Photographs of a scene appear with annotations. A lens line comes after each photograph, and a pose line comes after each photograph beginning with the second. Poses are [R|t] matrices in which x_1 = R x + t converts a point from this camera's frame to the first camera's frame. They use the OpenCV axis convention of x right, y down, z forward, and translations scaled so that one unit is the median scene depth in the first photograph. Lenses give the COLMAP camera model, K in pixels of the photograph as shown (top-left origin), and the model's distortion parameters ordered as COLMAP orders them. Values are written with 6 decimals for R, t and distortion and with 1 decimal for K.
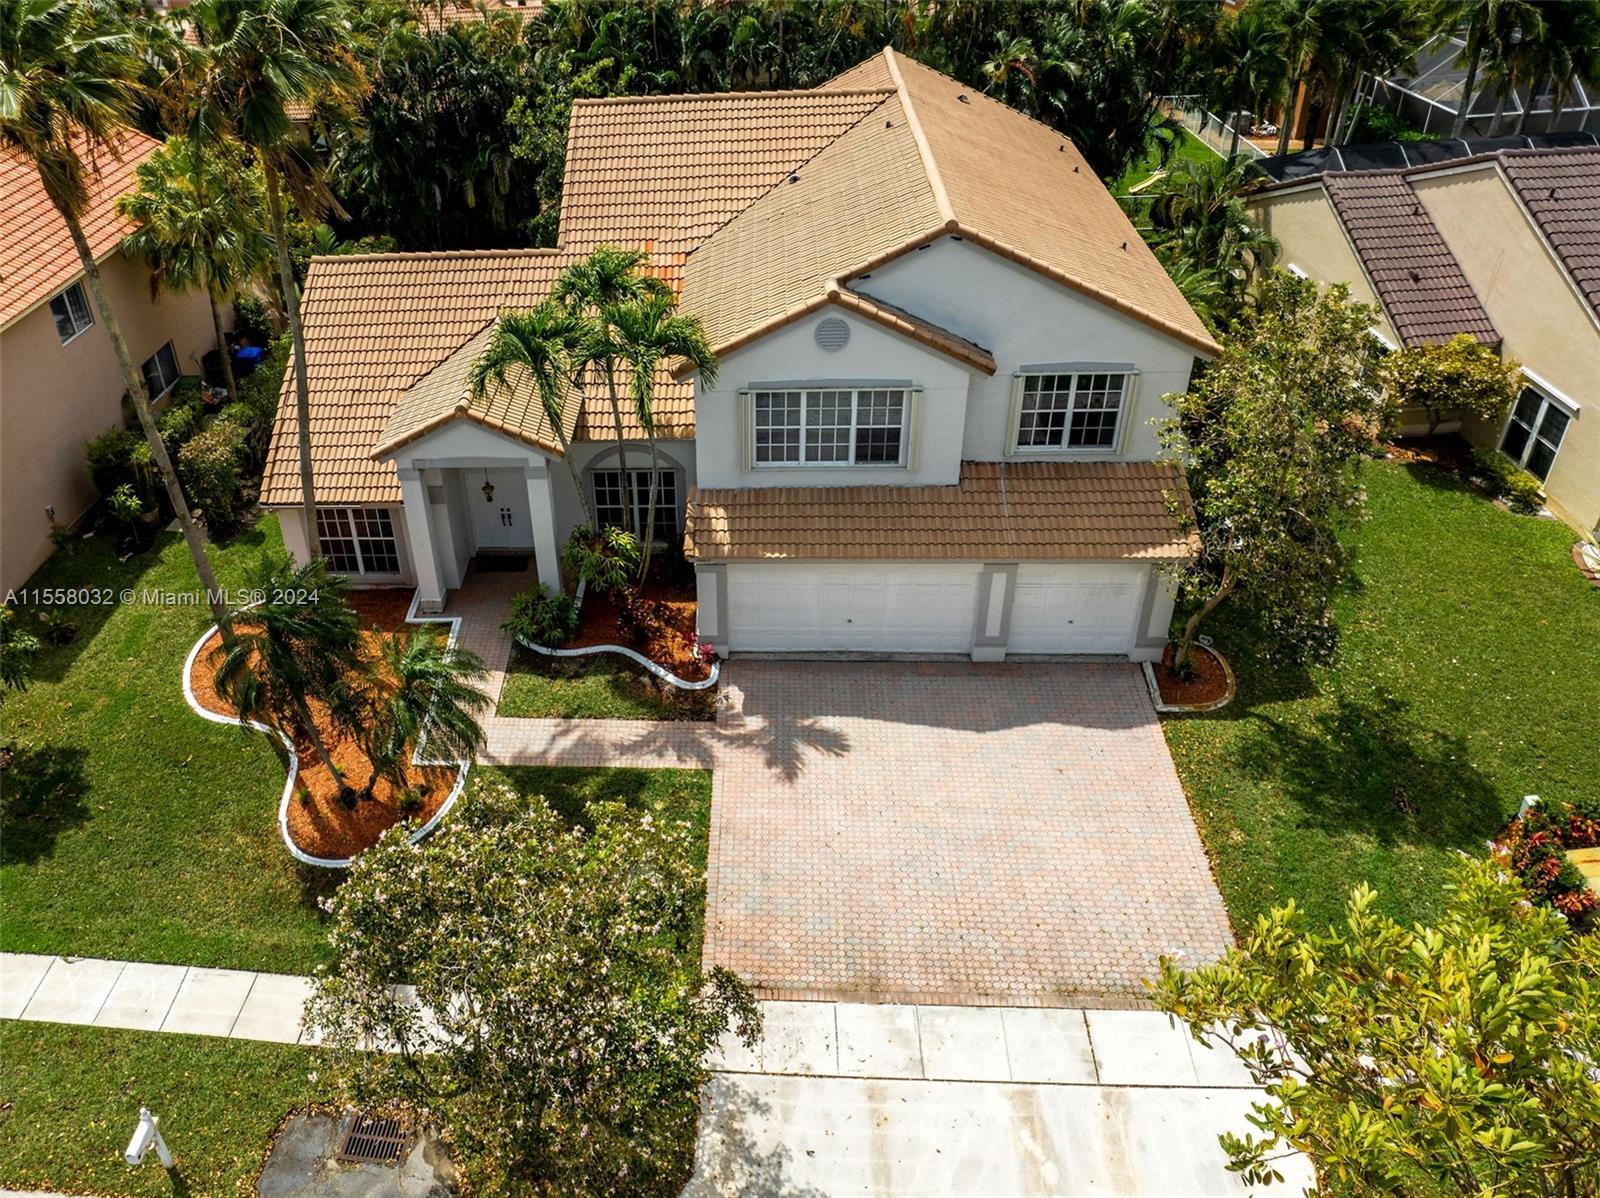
lens RADIAL K [[1212.1, 0, 621.7], [0, 1212.1, 558.9], [0, 0, 1]] dist [-0.040987, 0.008094]
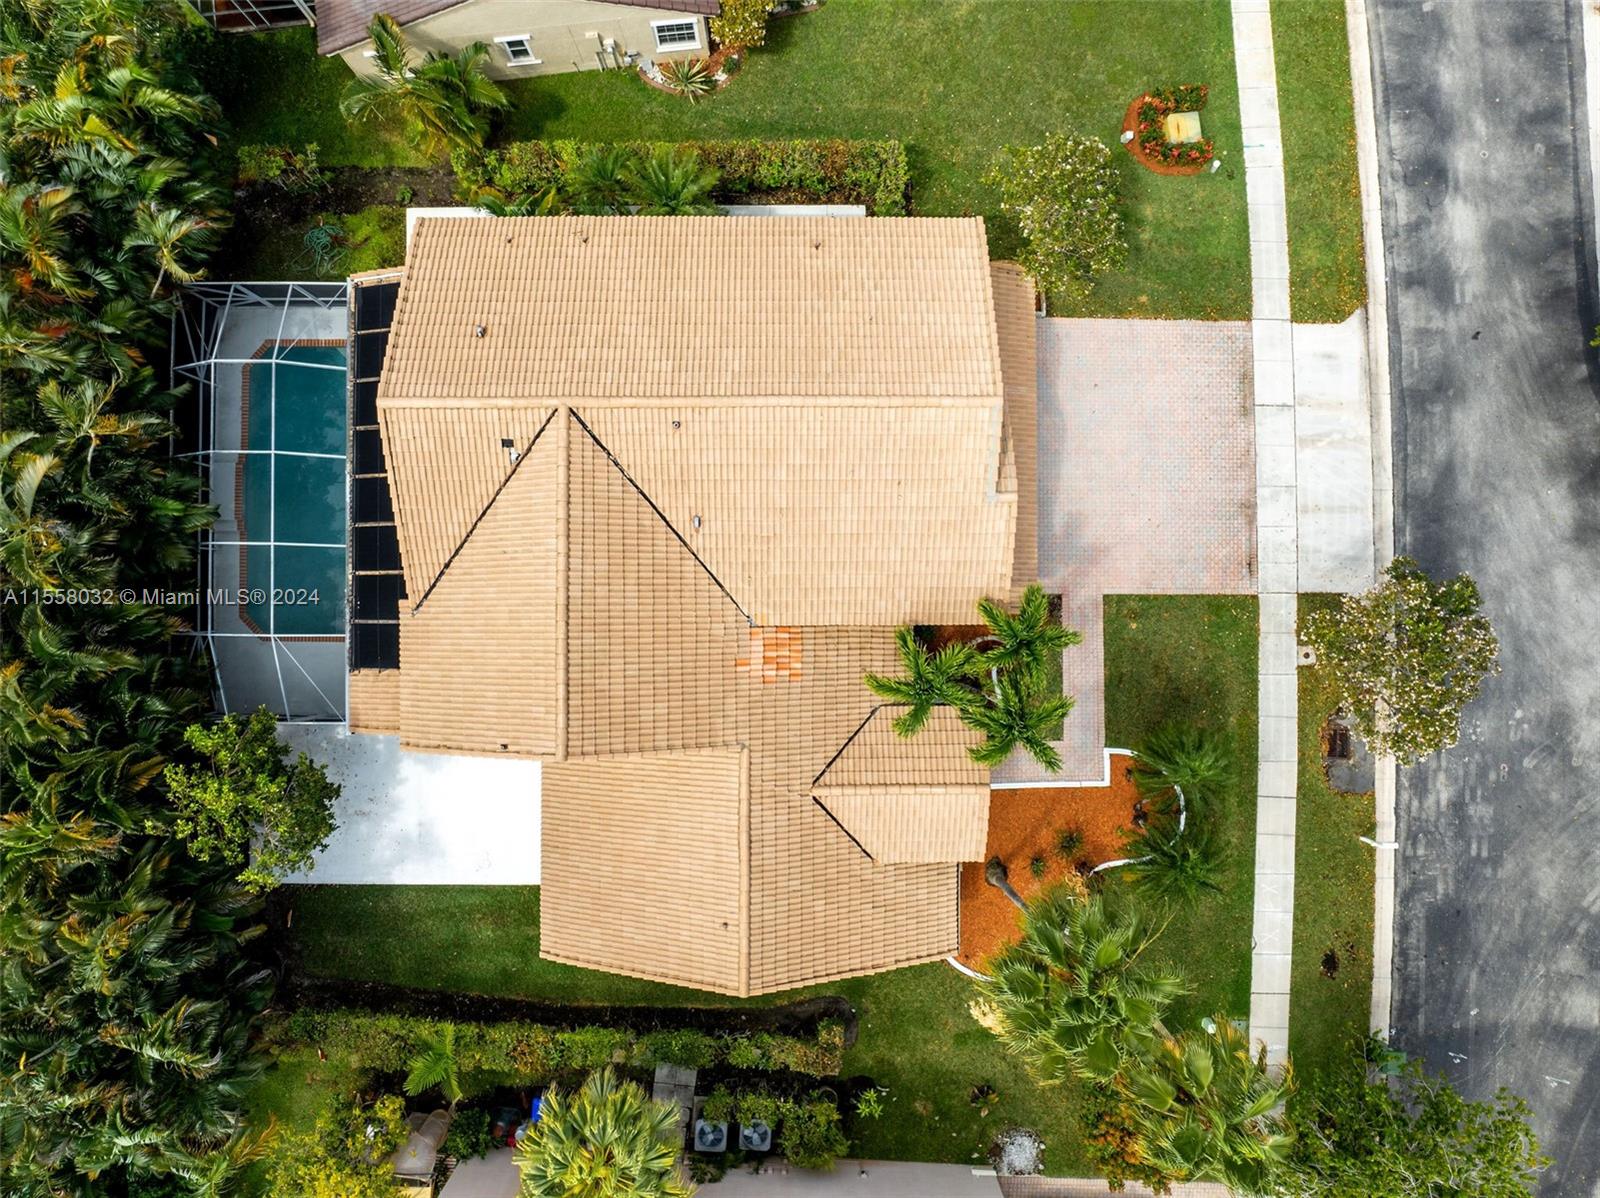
lens RADIAL K [[1129.7, 0, 809.8], [0, 1129.7, 594.7], [0, 0, 1]] dist [-0.052386, 0.019370]
pose [[-0.107238, -0.990527, 0.085765, -0.011827], [0.541372, 0.014178, 0.840664, -1.265716], [-0.833916, 0.136582, 0.534723, 0.505516]]
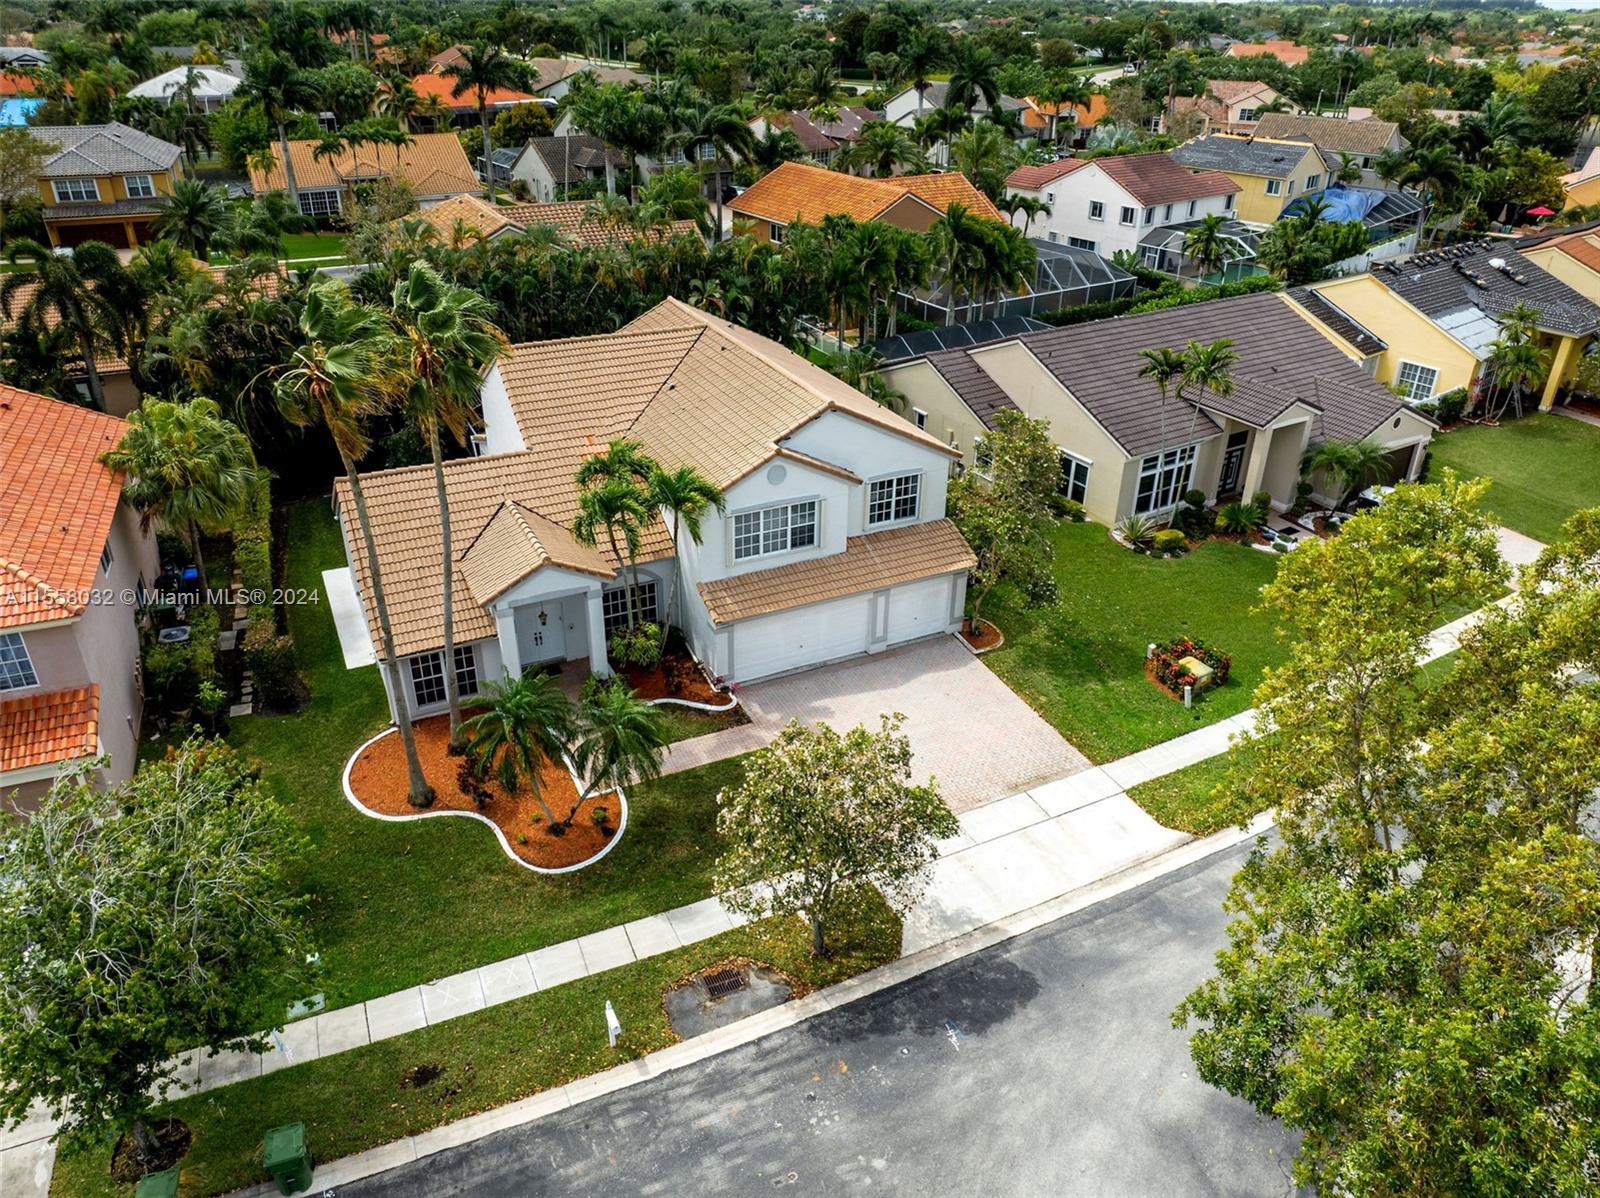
lens RADIAL K [[1129.7, 0, 808.0], [0, 1129.7, 593.1], [0, 0, 1]] dist [-0.052386, 0.019370]
pose [[0.839272, -0.181639, 0.512474, -0.587351], [0.232916, 0.971793, -0.037005, 0.040506], [-0.491296, 0.150421, 0.857905, -0.318087]]
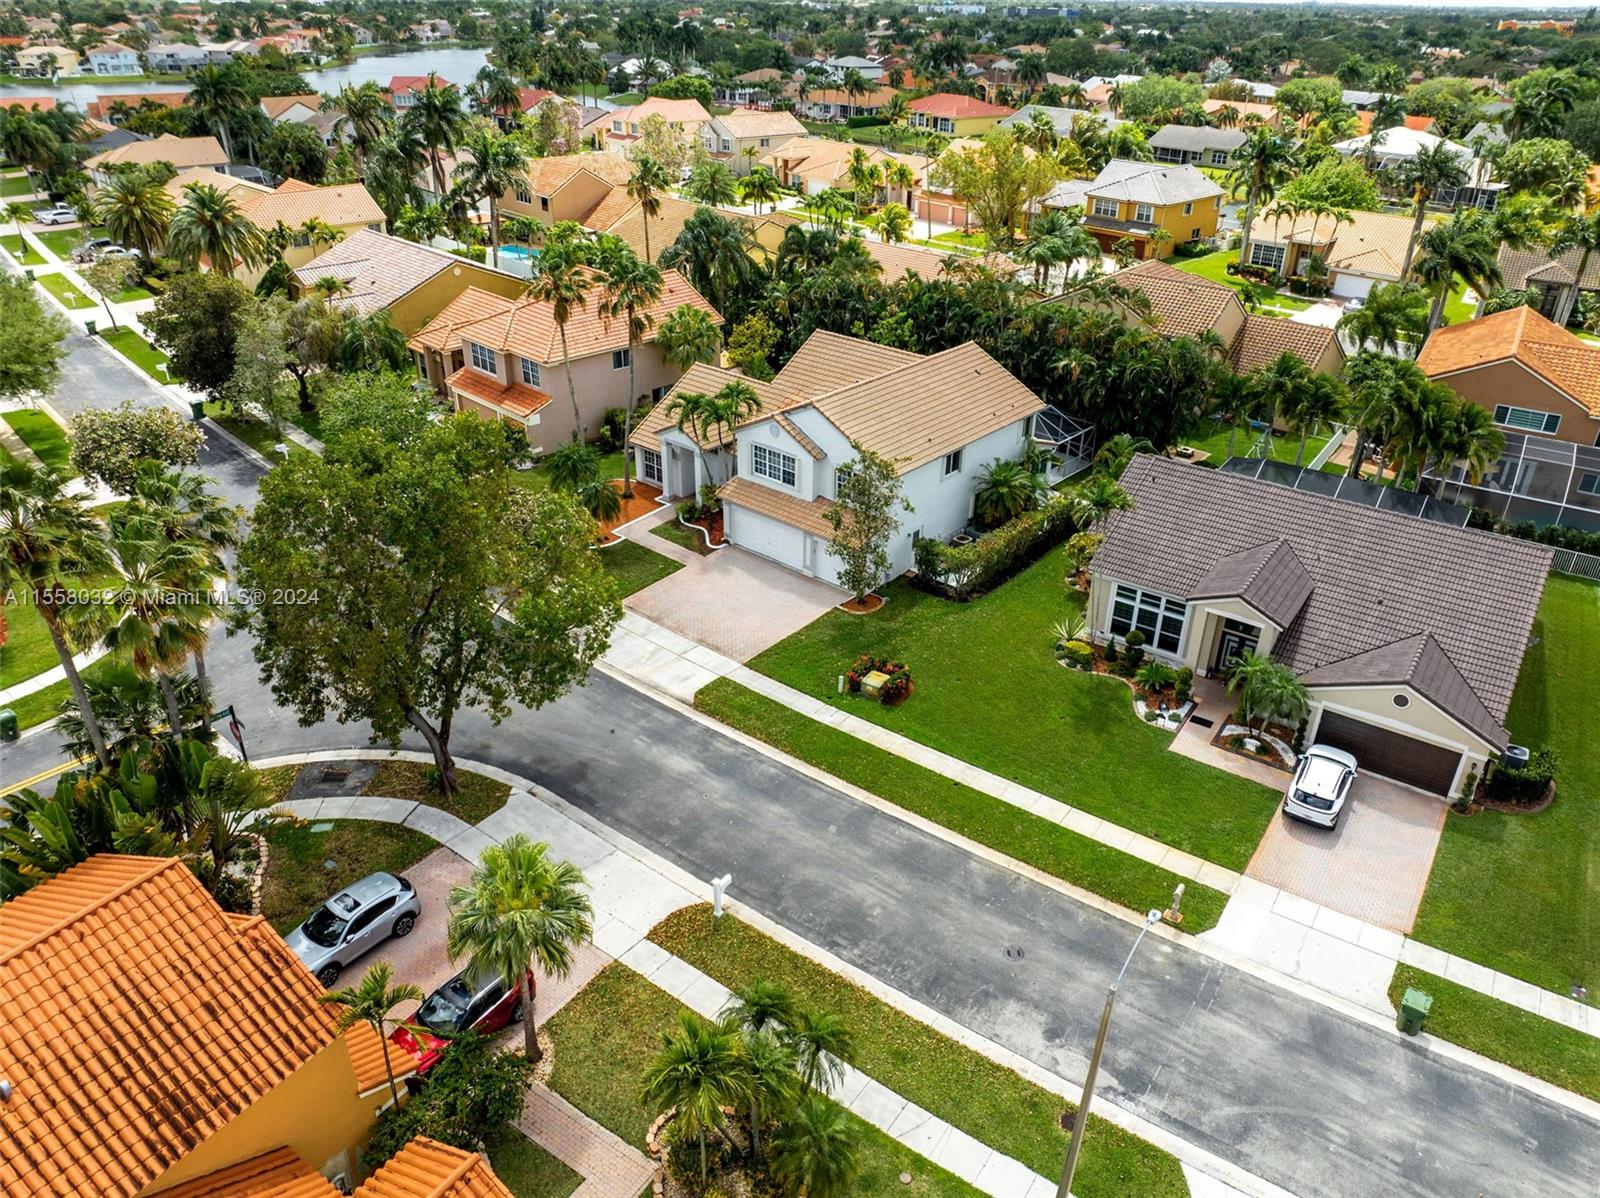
lens RADIAL K [[1129.7, 0, 811.5], [0, 1129.7, 598.5], [0, 0, 1]] dist [-0.052386, 0.019370]
pose [[0.820303, 0.345928, -0.455452, 1.452064], [-0.374909, 0.926622, 0.028555, 0.059427], [0.431910, 0.147330, 0.889802, -1.111251]]
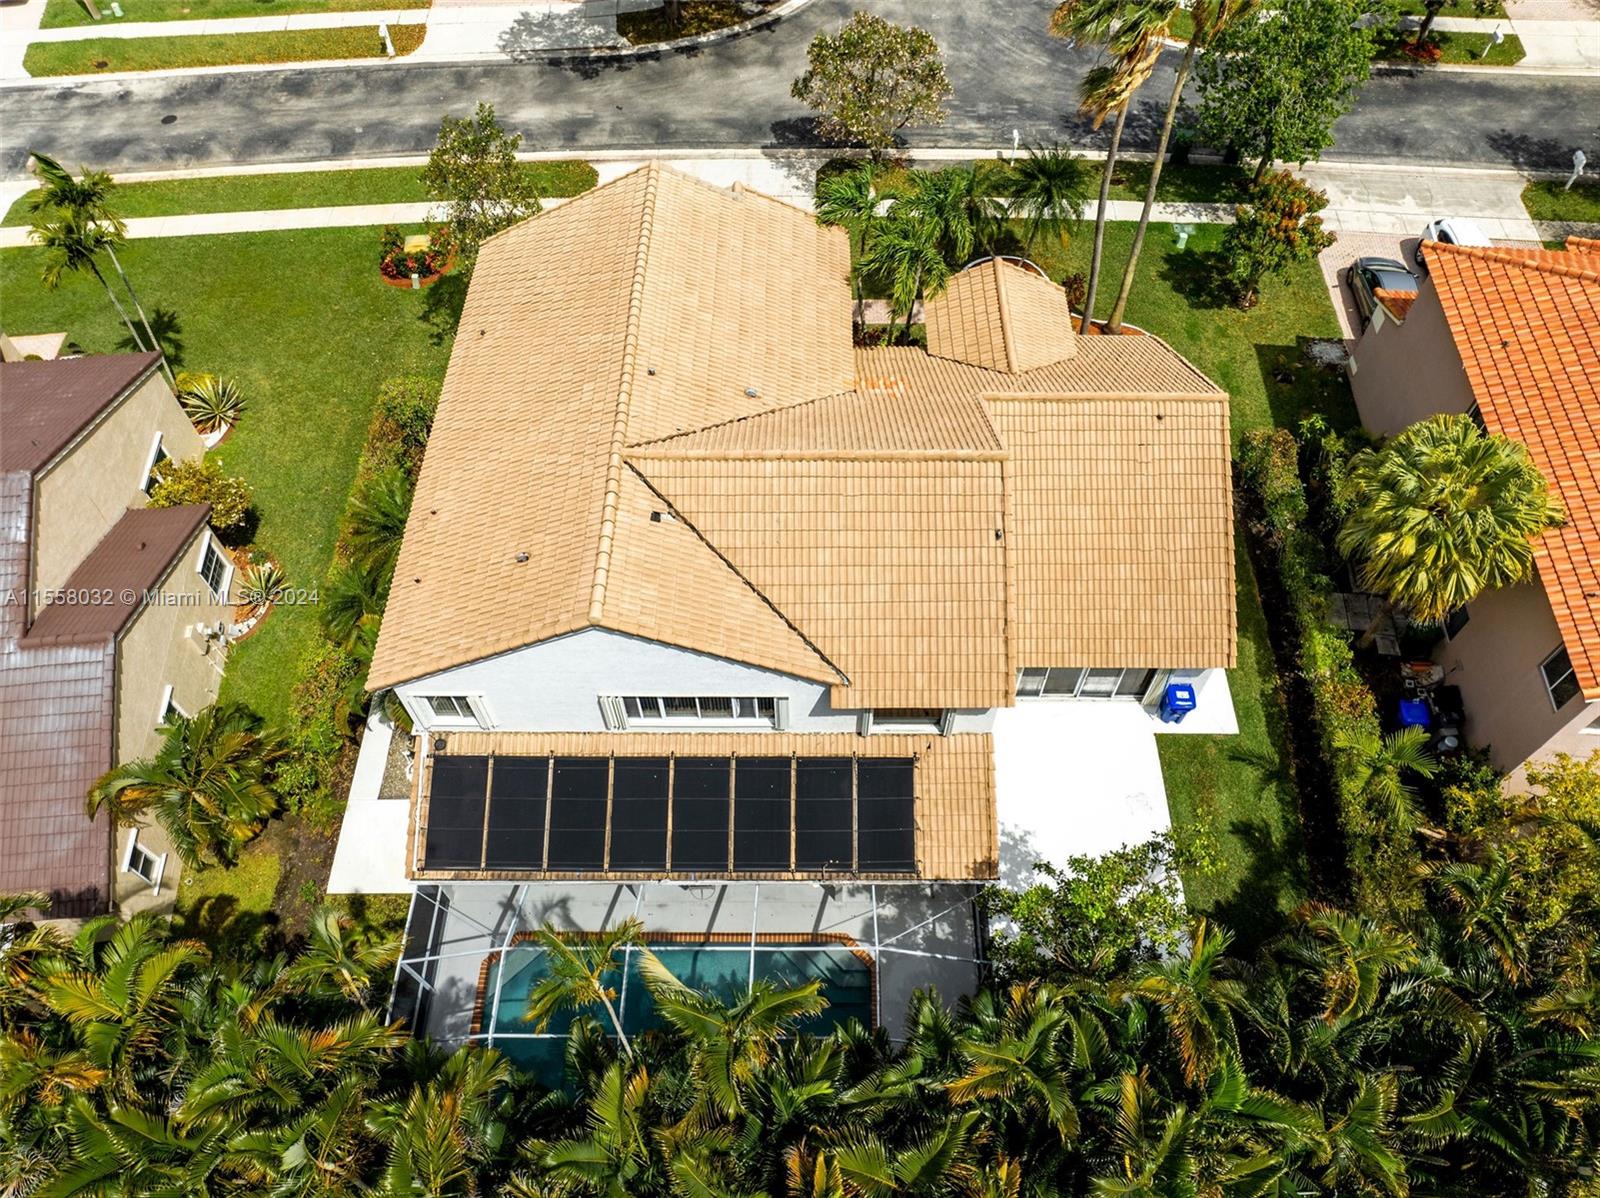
lens RADIAL K [[1129.7, 0, 802.3], [0, 1129.7, 595.2], [0, 0, 1]] dist [-0.052386, 0.019370]
pose [[-0.992236, 0.124120, 0.007840, 0.136009], [0.009709, 0.014456, 0.999848, -1.477186], [0.123987, 0.992162, -0.015549, 1.421083]]
